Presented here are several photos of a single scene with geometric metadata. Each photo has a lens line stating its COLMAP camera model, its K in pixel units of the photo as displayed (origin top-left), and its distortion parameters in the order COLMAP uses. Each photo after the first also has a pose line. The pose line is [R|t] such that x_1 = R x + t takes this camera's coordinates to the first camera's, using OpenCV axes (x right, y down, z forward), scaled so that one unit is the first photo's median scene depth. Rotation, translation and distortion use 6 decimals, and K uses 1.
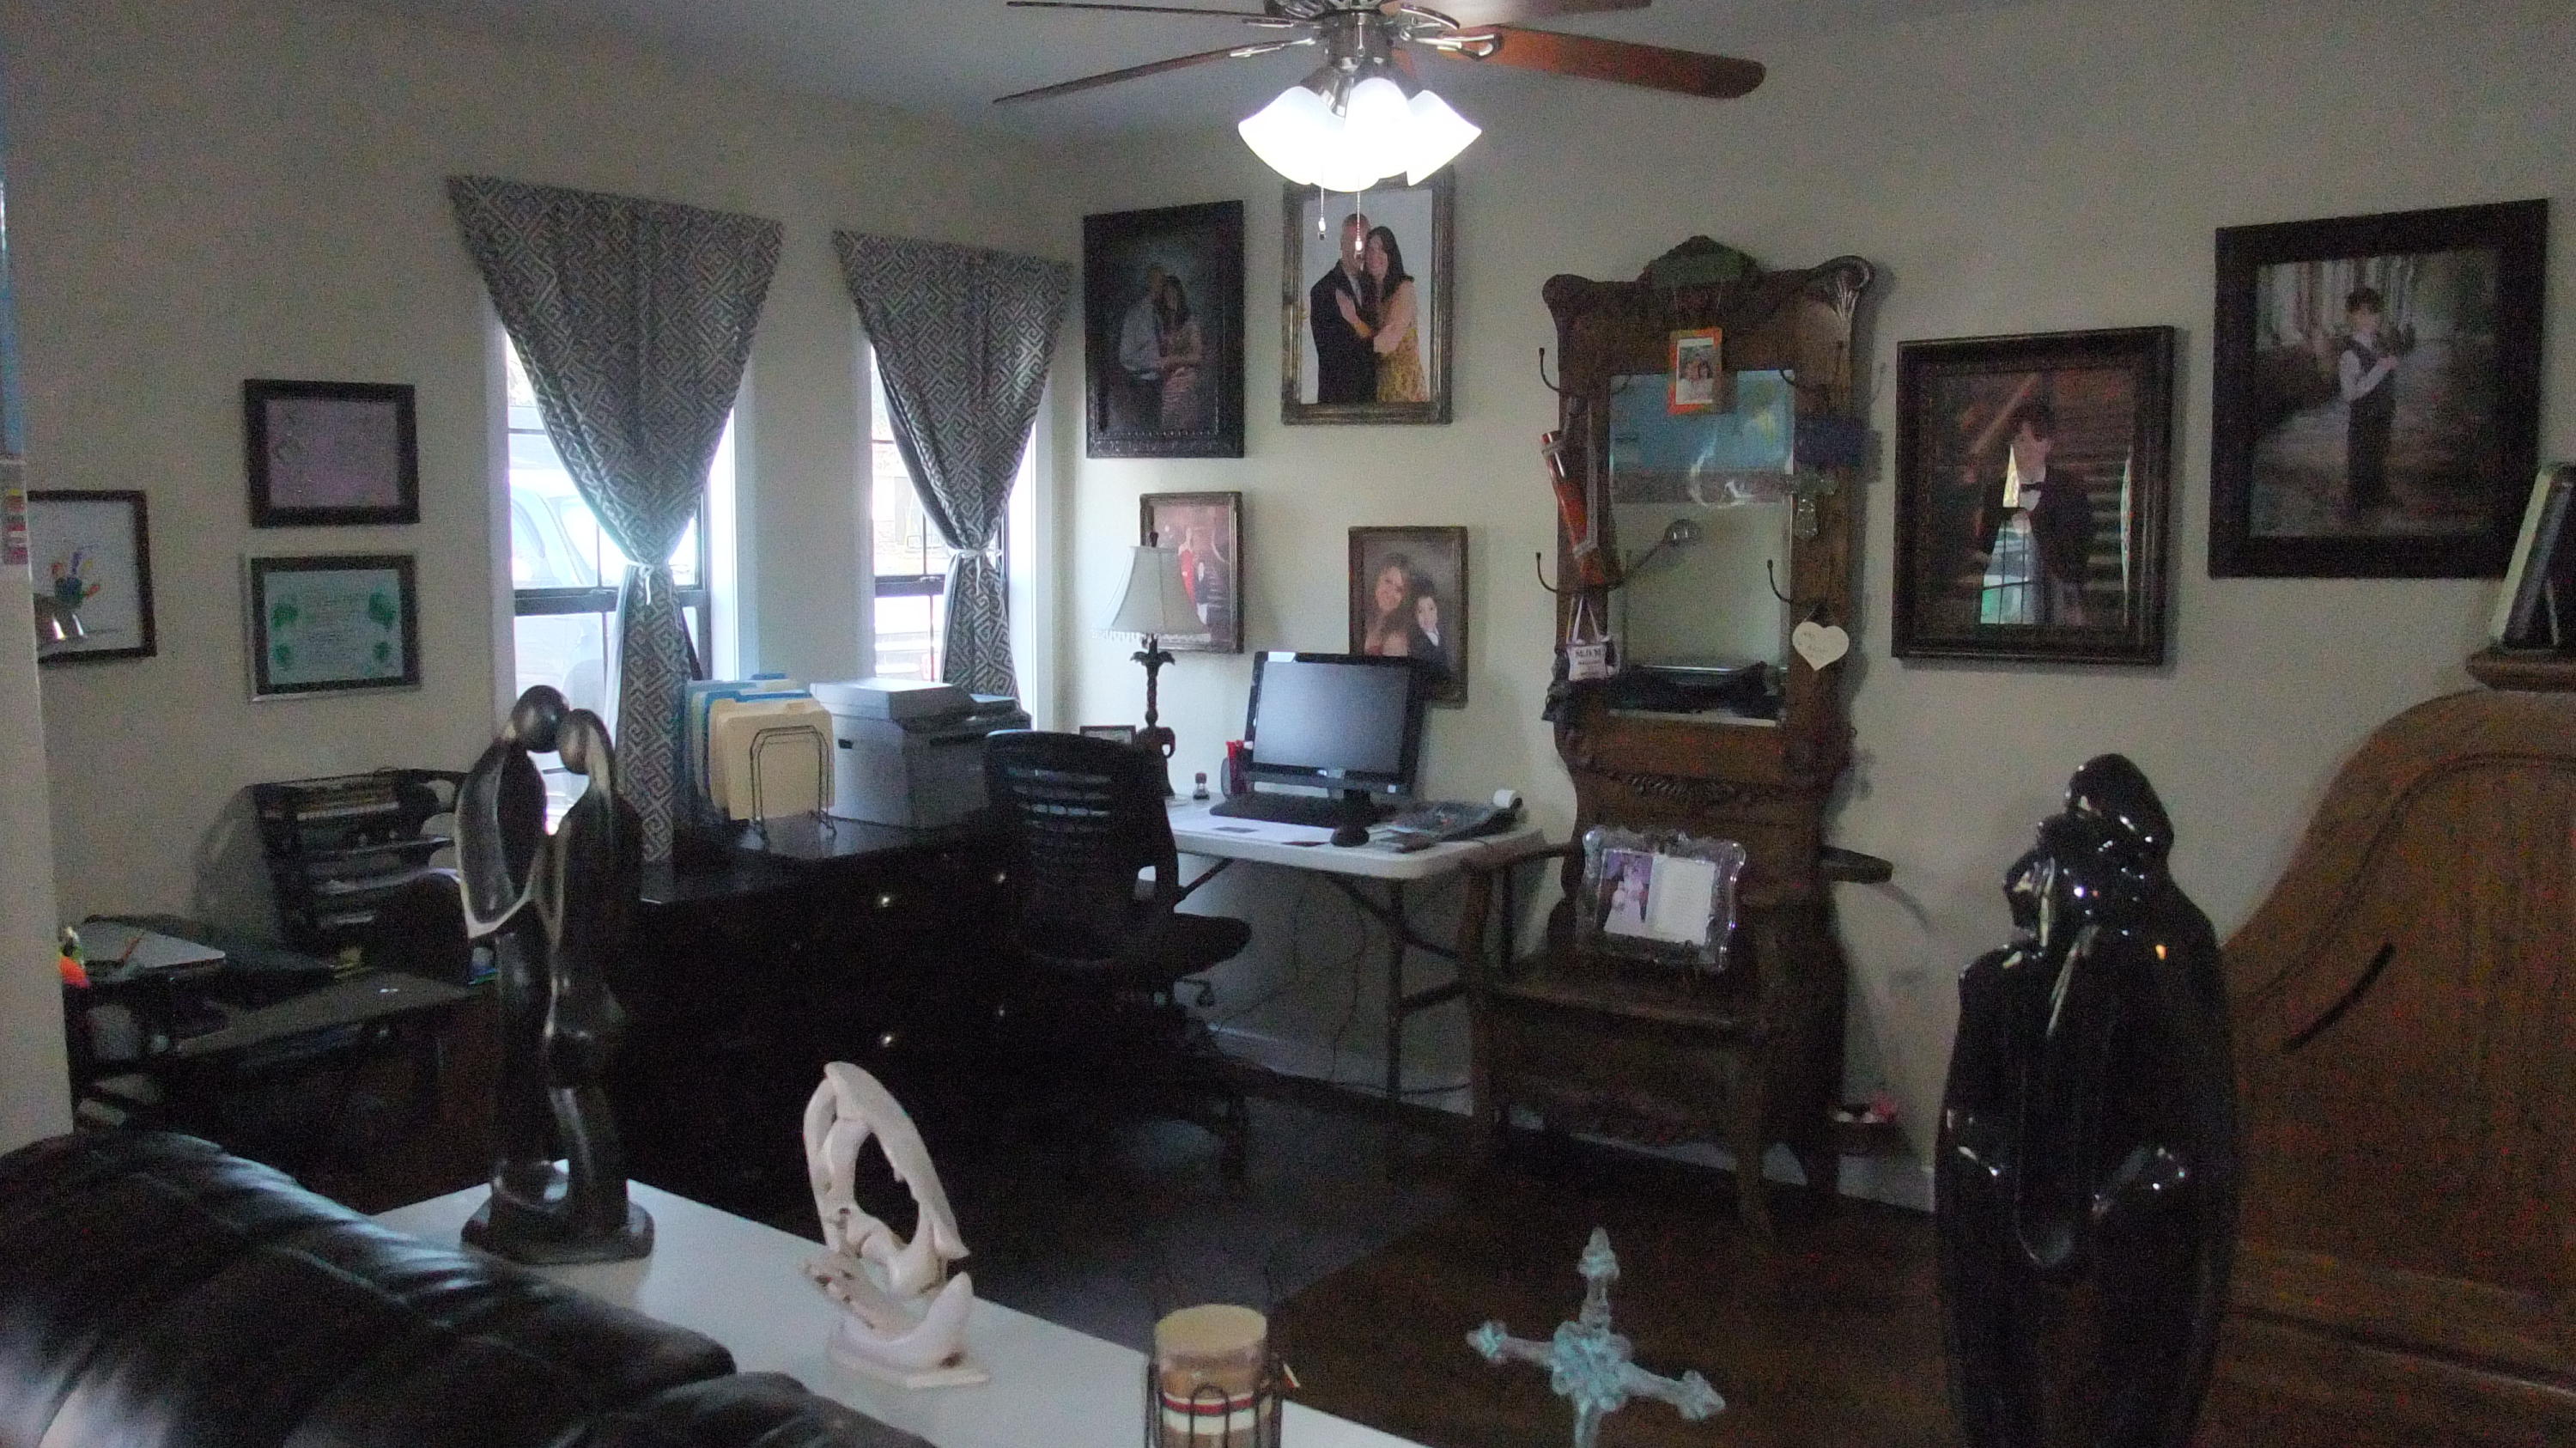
lens RADIAL K [[1974.9, 0, 1288.0], [0, 1974.9, 724.0], [0, 0, 1]] dist [-0.097353, 0.084131]
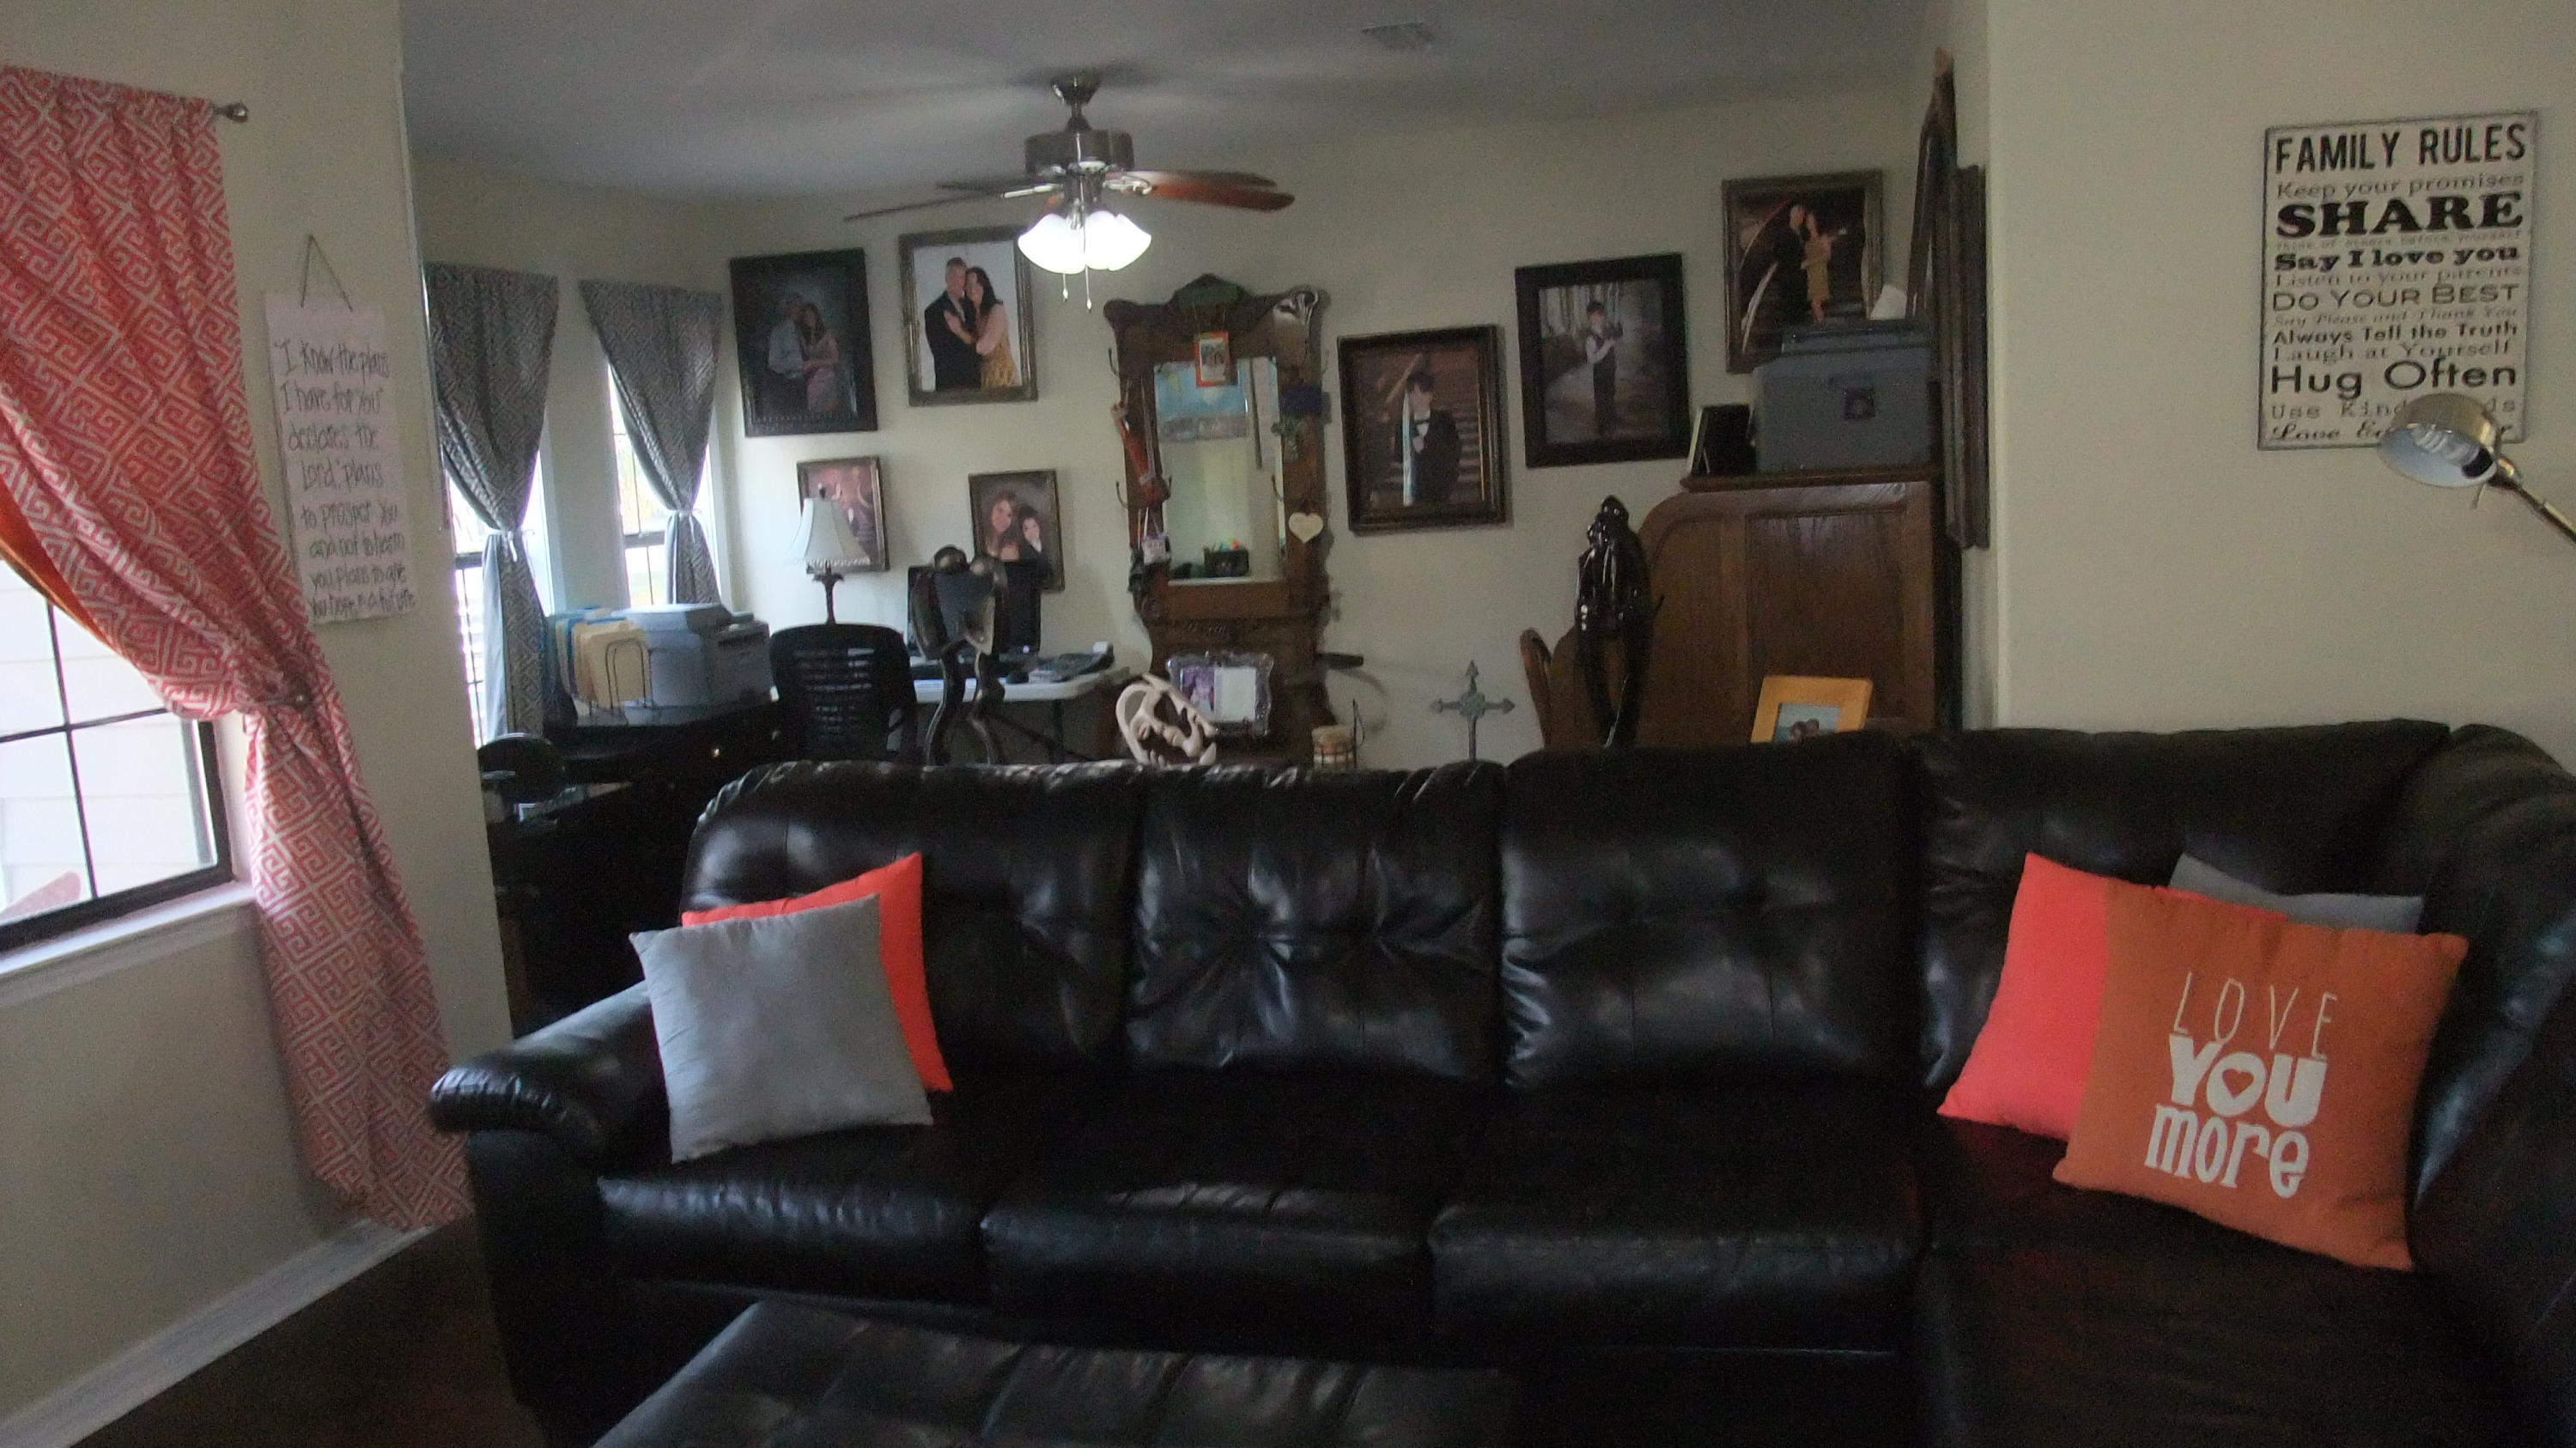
lens RADIAL K [[1974.9, 0, 1288.0], [0, 1974.9, 724.0], [0, 0, 1]] dist [-0.097353, 0.084131]
pose [[0.926915, -0.105071, 0.360263, -0.316635], [0.096026, 0.994451, 0.042969, 0.045995], [-0.362778, -0.005234, 0.931861, -0.468471]]
